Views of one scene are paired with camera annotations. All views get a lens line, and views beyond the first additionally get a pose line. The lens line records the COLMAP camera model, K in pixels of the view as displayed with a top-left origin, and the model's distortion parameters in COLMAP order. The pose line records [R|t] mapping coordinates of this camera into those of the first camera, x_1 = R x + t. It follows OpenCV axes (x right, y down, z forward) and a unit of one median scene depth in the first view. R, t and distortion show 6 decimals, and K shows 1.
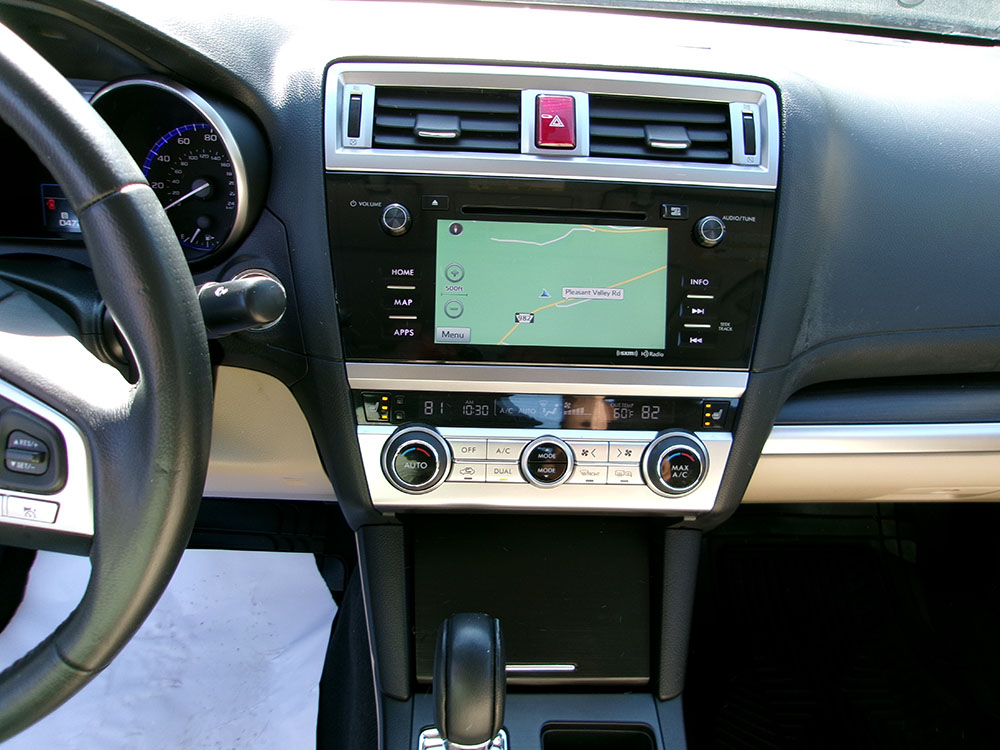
lens RADIAL K [[777.9, 0, 497.5], [0, 777.9, 372.6], [0, 0, 1]] dist [-0.028642, 0.051726]
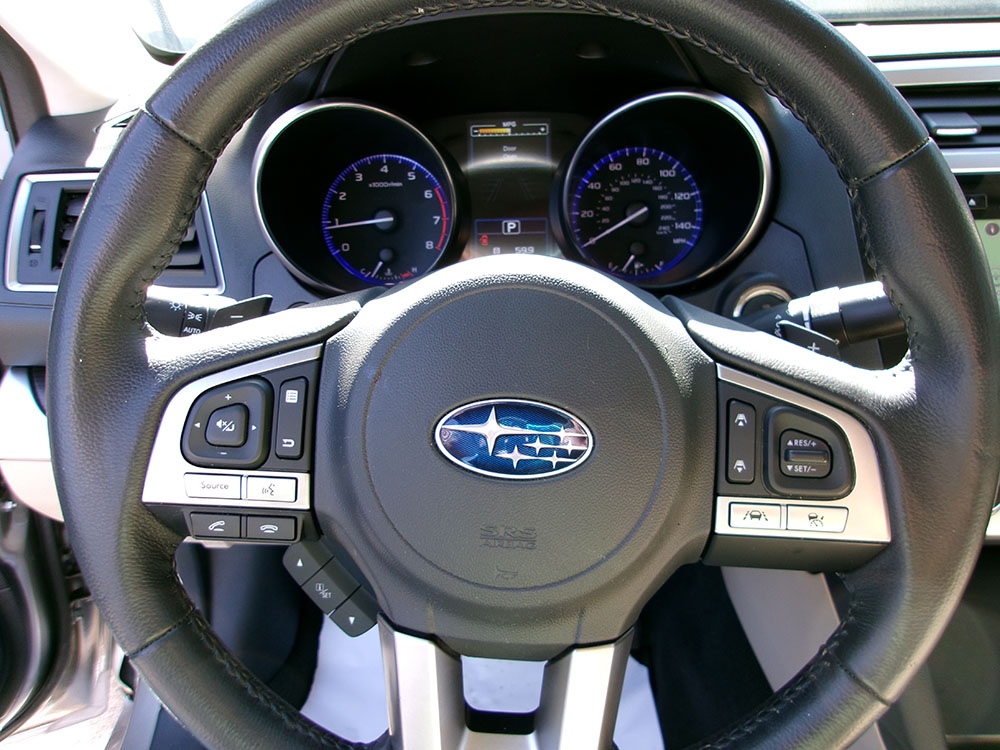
lens RADIAL K [[777.9, 0, 505.2], [0, 777.9, 378.4], [0, 0, 1]] dist [-0.028642, 0.051726]
pose [[0.990314, -0.105585, -0.090169, -0.550459], [0.097580, 0.991240, -0.089001, 0.040946], [0.098776, 0.079340, 0.991942, 0.054260]]
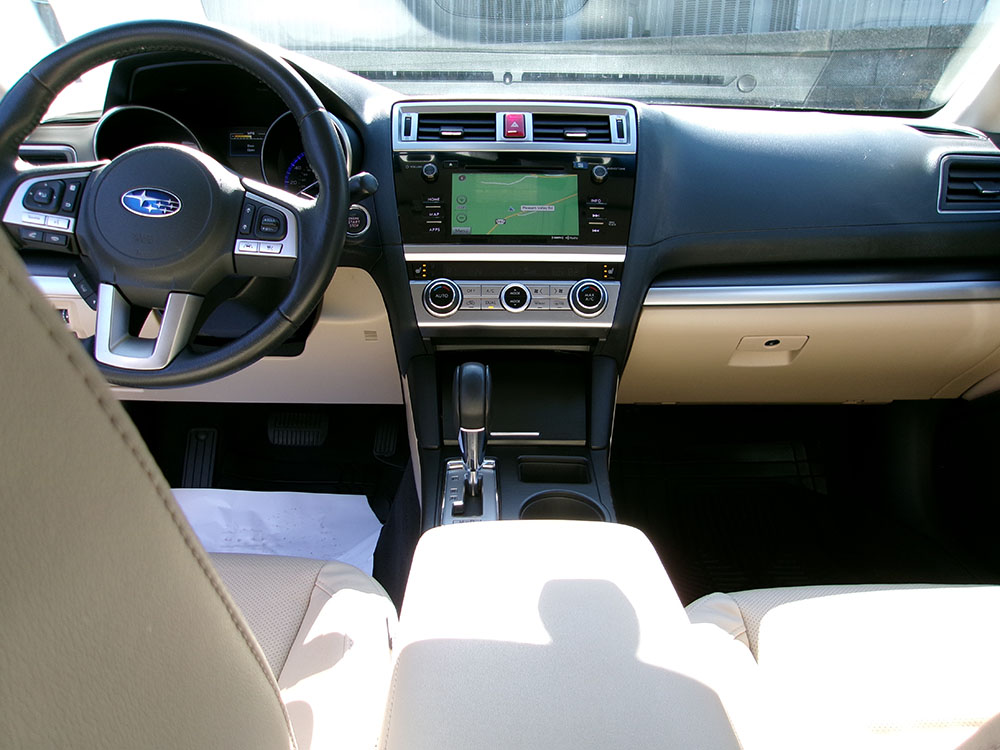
lens RADIAL K [[777.9, 0, 491.4], [0, 777.9, 367.6], [0, 0, 1]] dist [-0.028642, 0.051726]
pose [[0.998820, -0.033512, -0.035139, 0.065886], [0.024622, 0.973276, -0.228316, 0.670590], [0.041851, 0.227182, 0.972953, -0.691752]]
